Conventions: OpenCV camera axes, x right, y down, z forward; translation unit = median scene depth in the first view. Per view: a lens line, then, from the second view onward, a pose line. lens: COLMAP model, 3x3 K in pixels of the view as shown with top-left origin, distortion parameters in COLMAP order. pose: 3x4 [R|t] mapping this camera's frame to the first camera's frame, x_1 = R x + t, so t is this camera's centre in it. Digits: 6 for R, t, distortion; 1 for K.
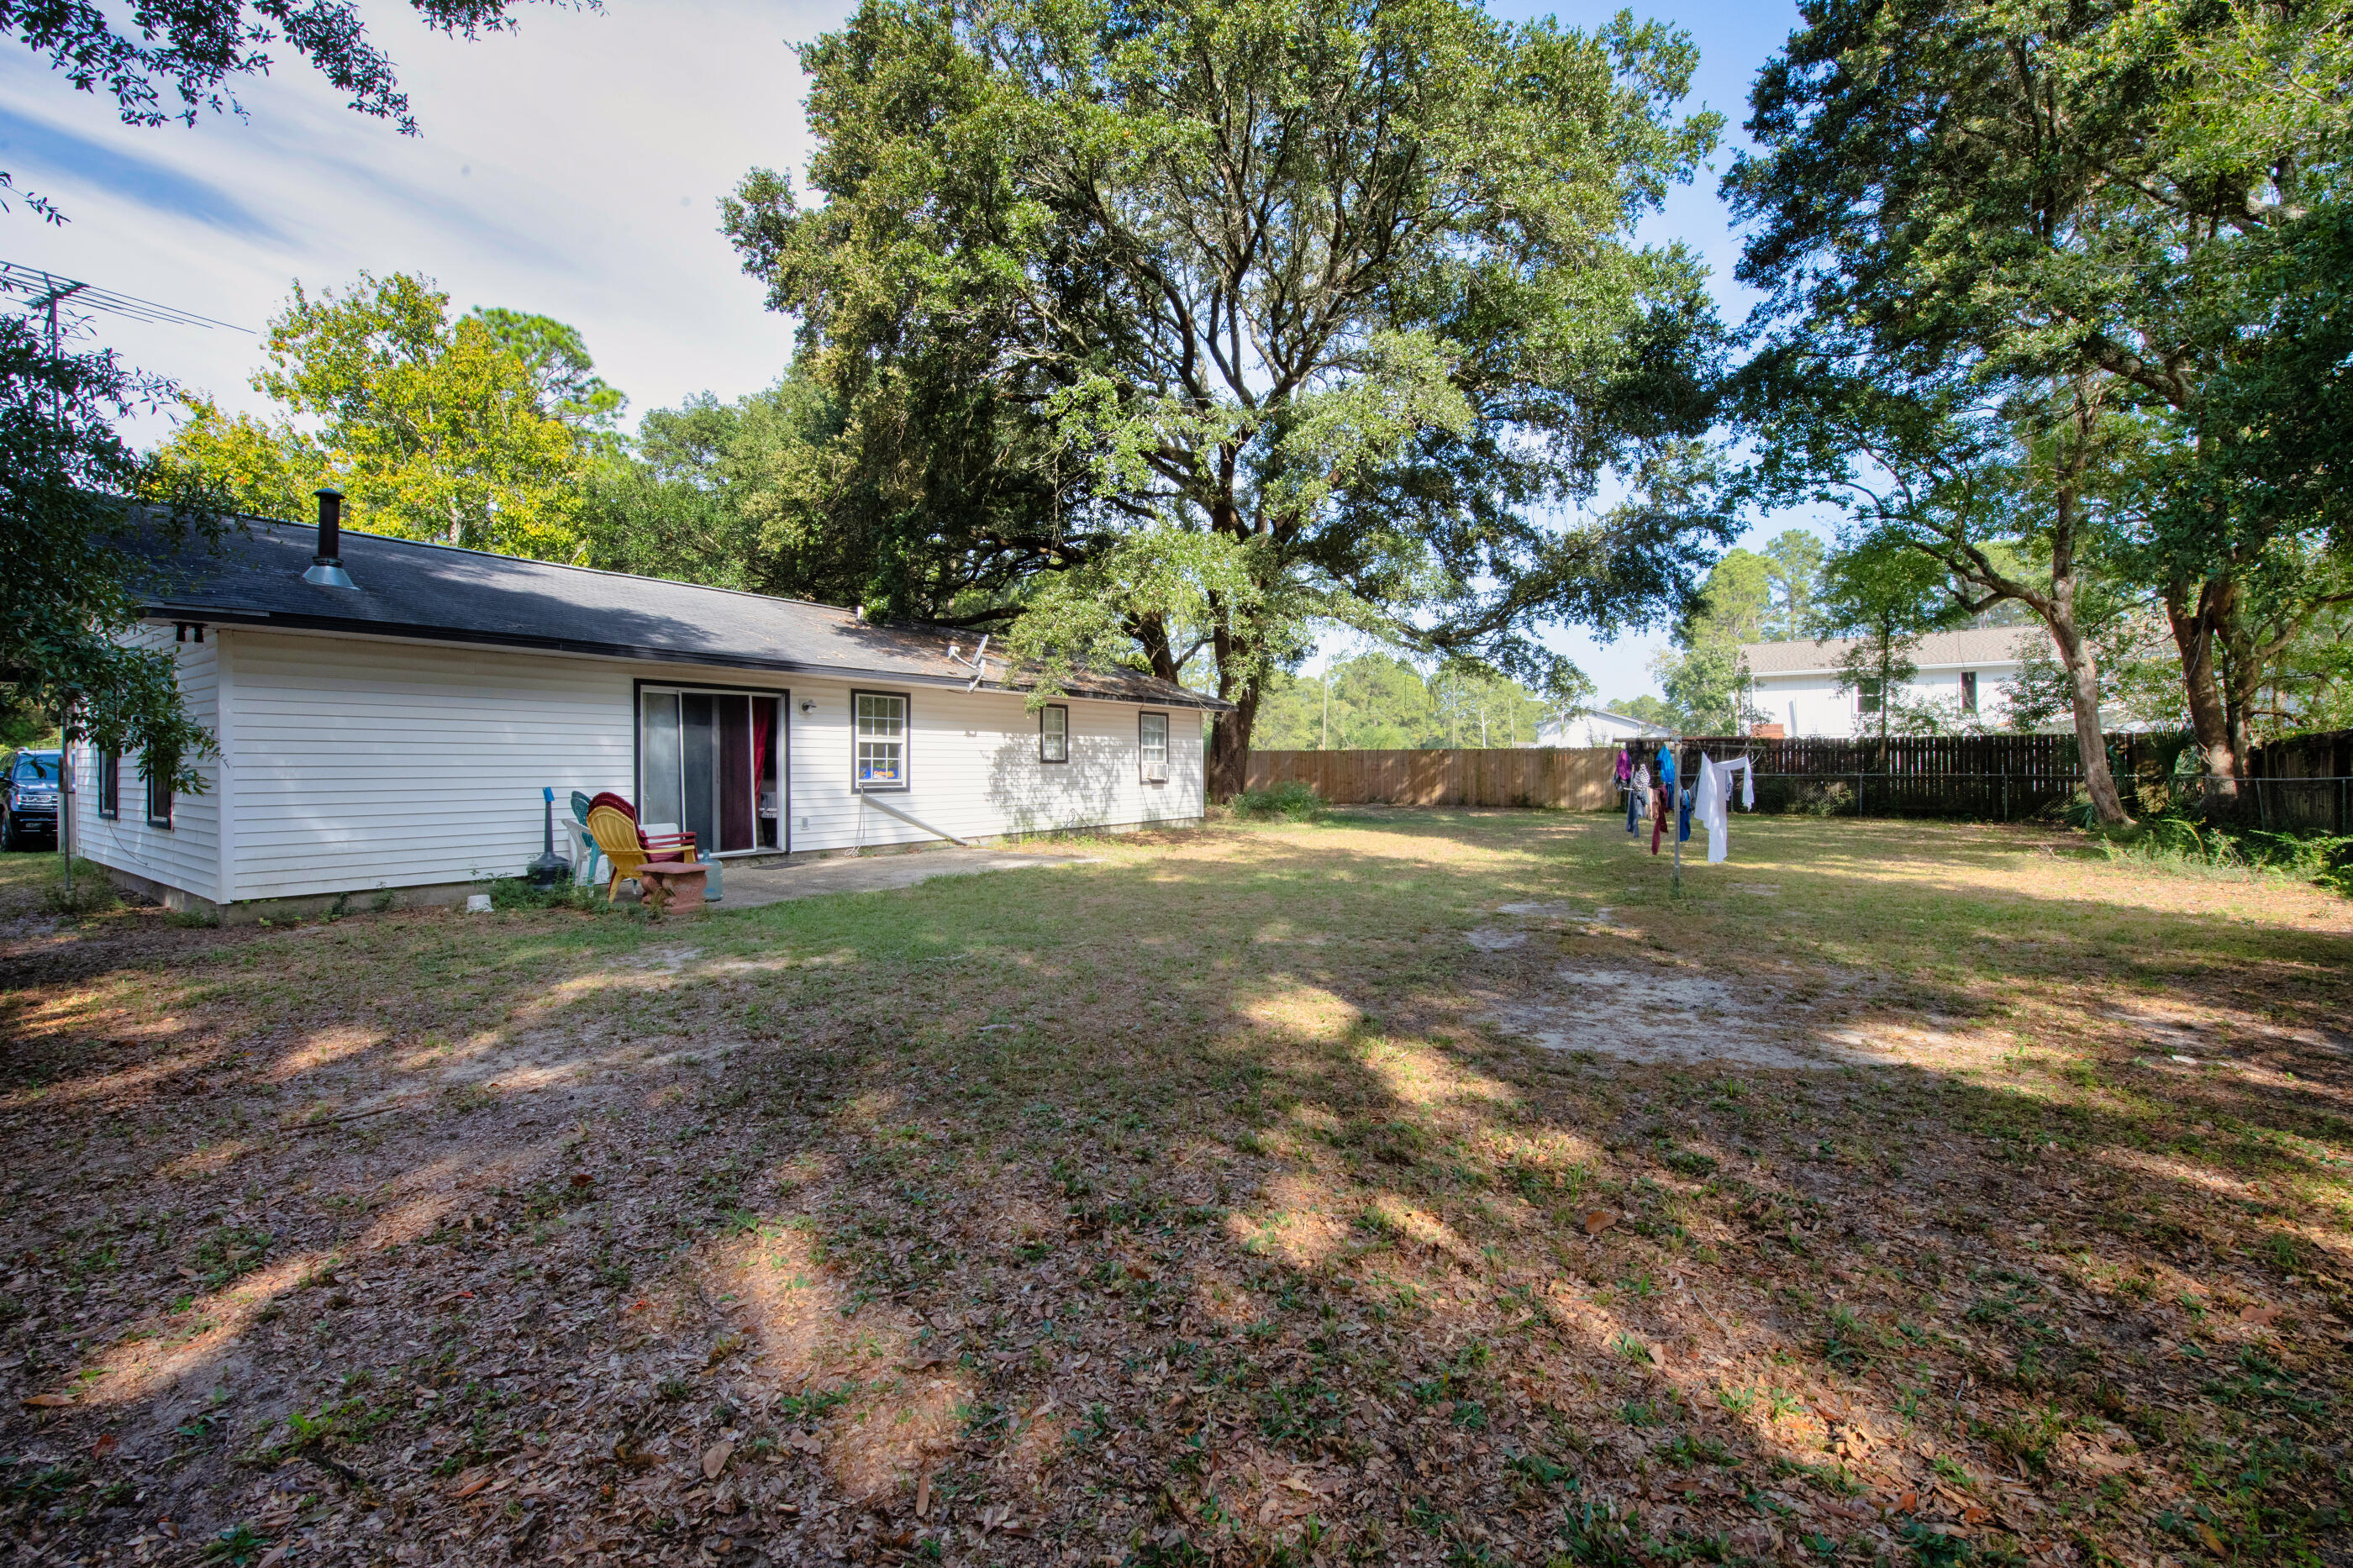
lens RADIAL K [[945.3, 0, 1176.5], [0, 945.3, 784.0], [0, 0, 1]] dist [0.002787, -0.014422]
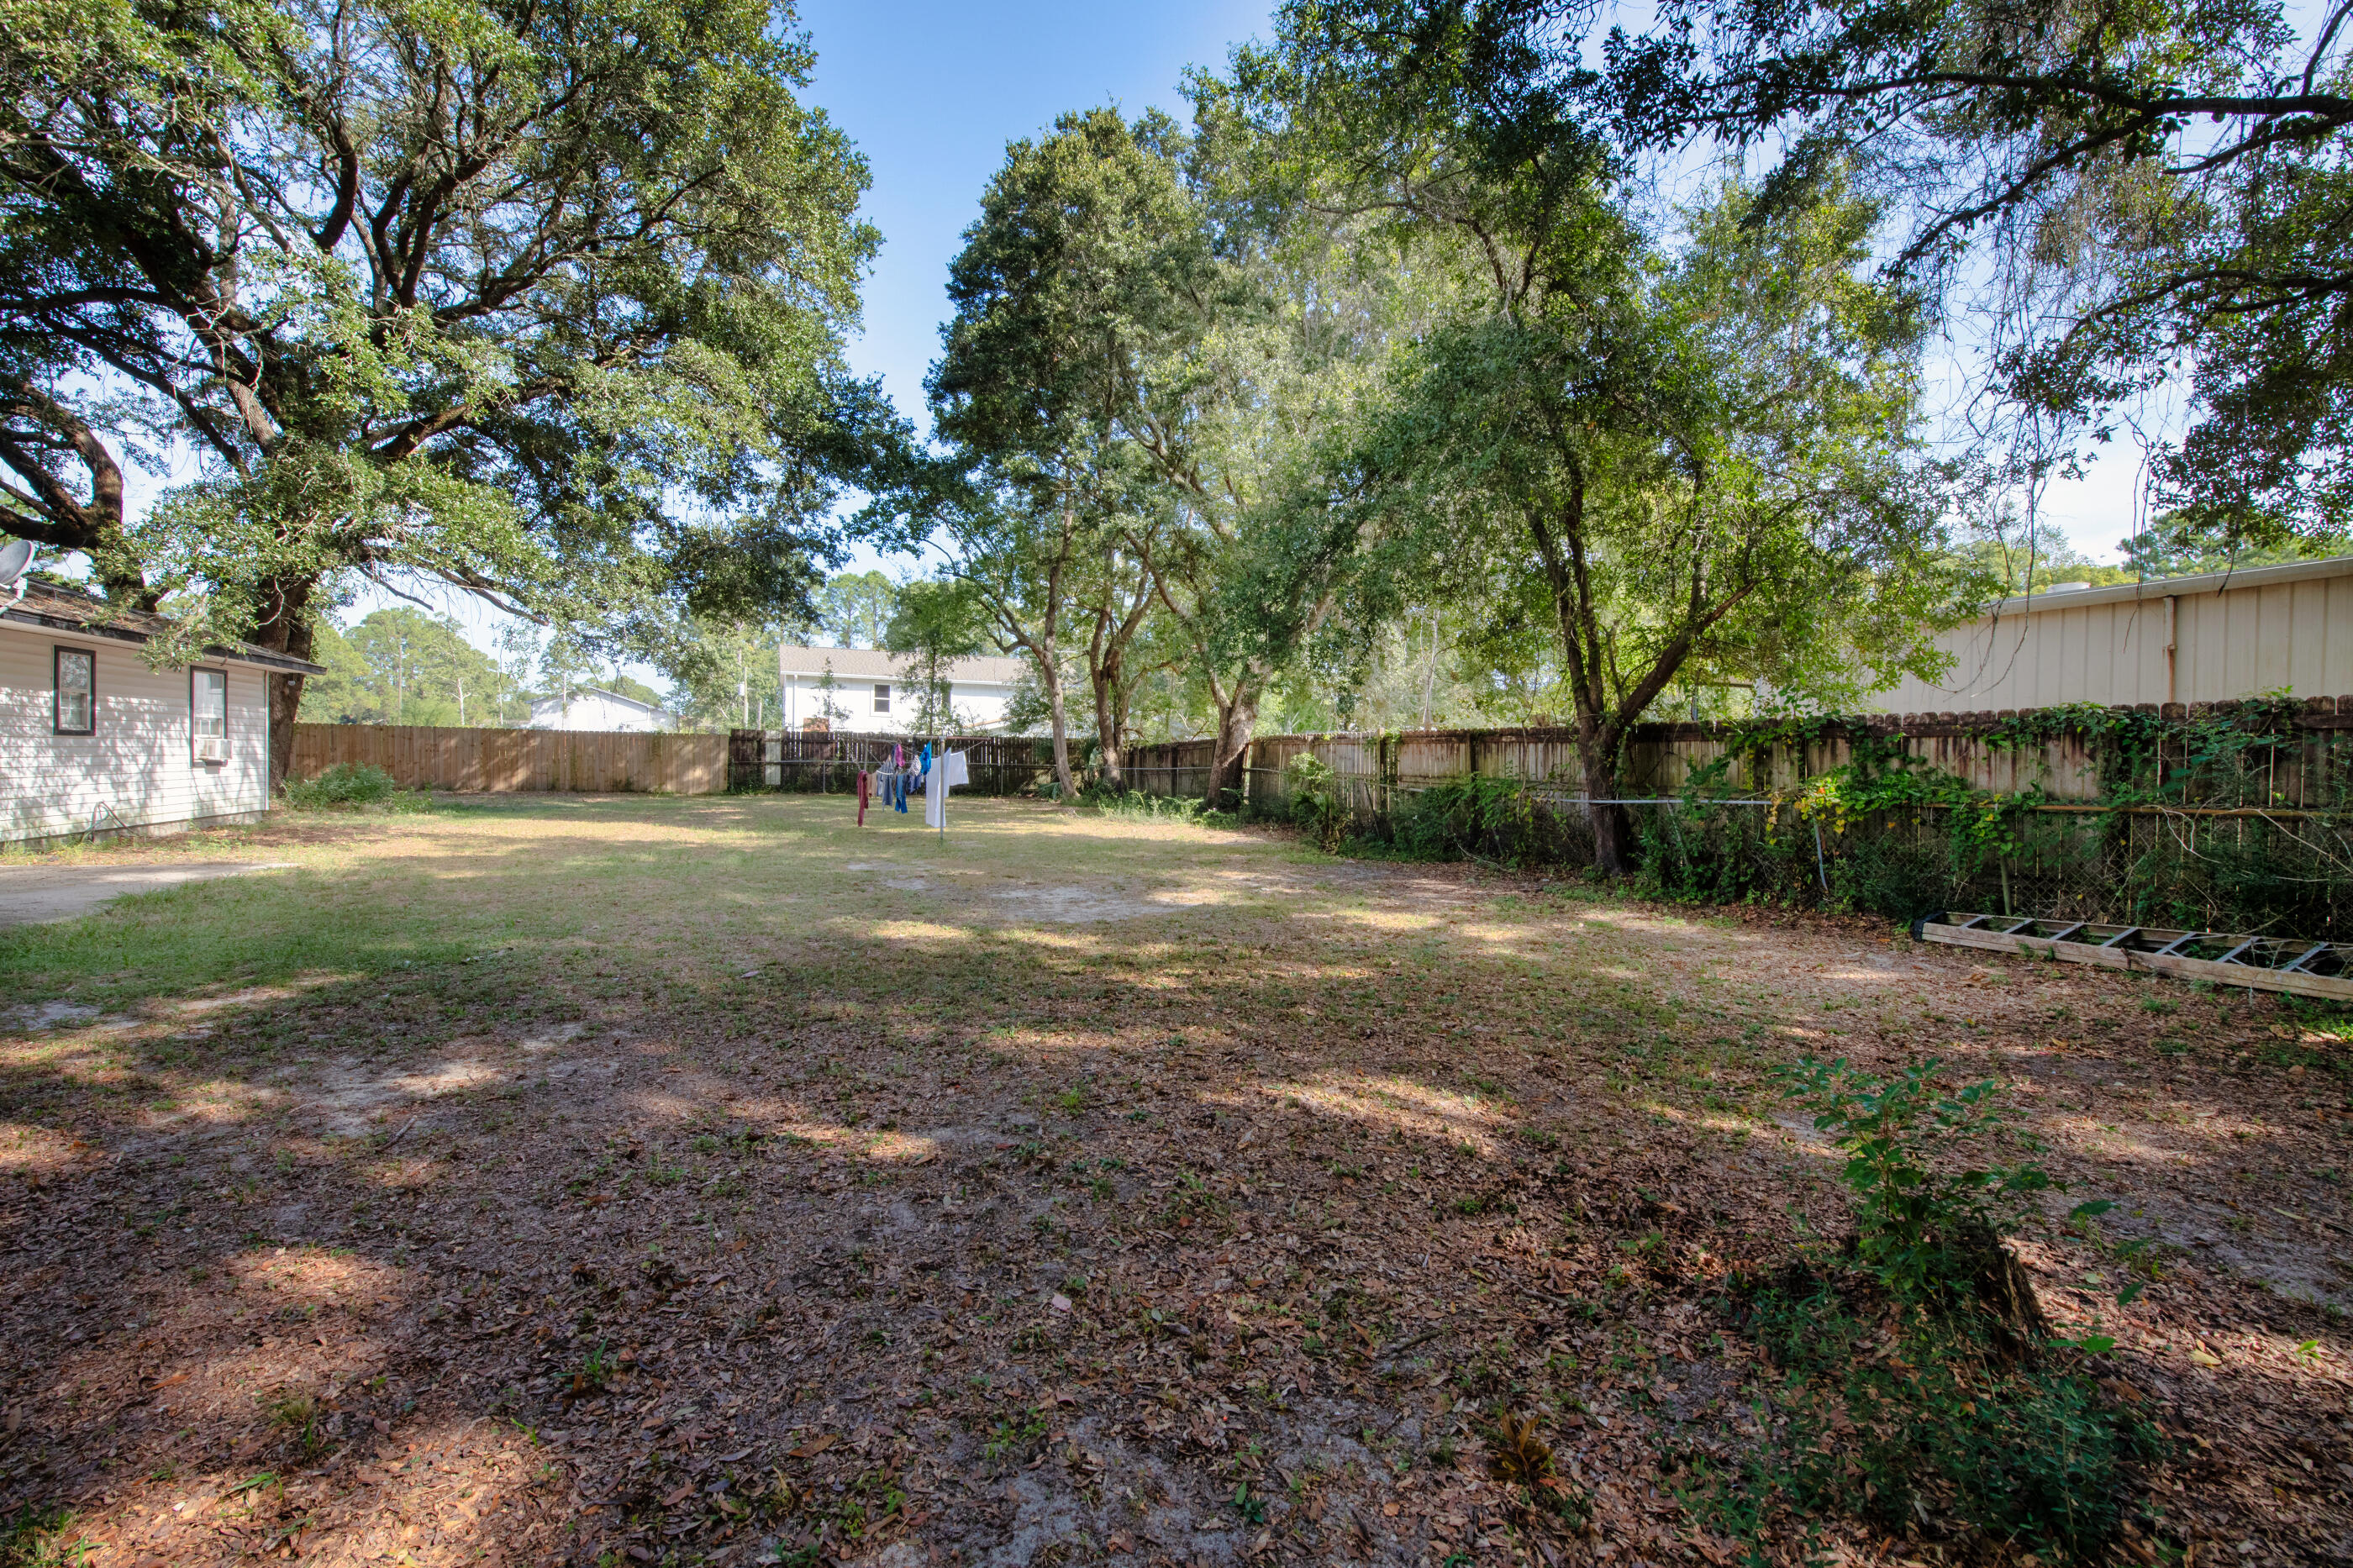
lens RADIAL K [[945.3, 0, 1176.5], [0, 945.3, 784.0], [0, 0, 1]] dist [0.002787, -0.014422]
pose [[0.548200, -0.008001, 0.836309, -0.250729], [-0.005865, 0.999893, 0.013411, -0.000236], [-0.836327, -0.012257, 0.548095, -0.027814]]
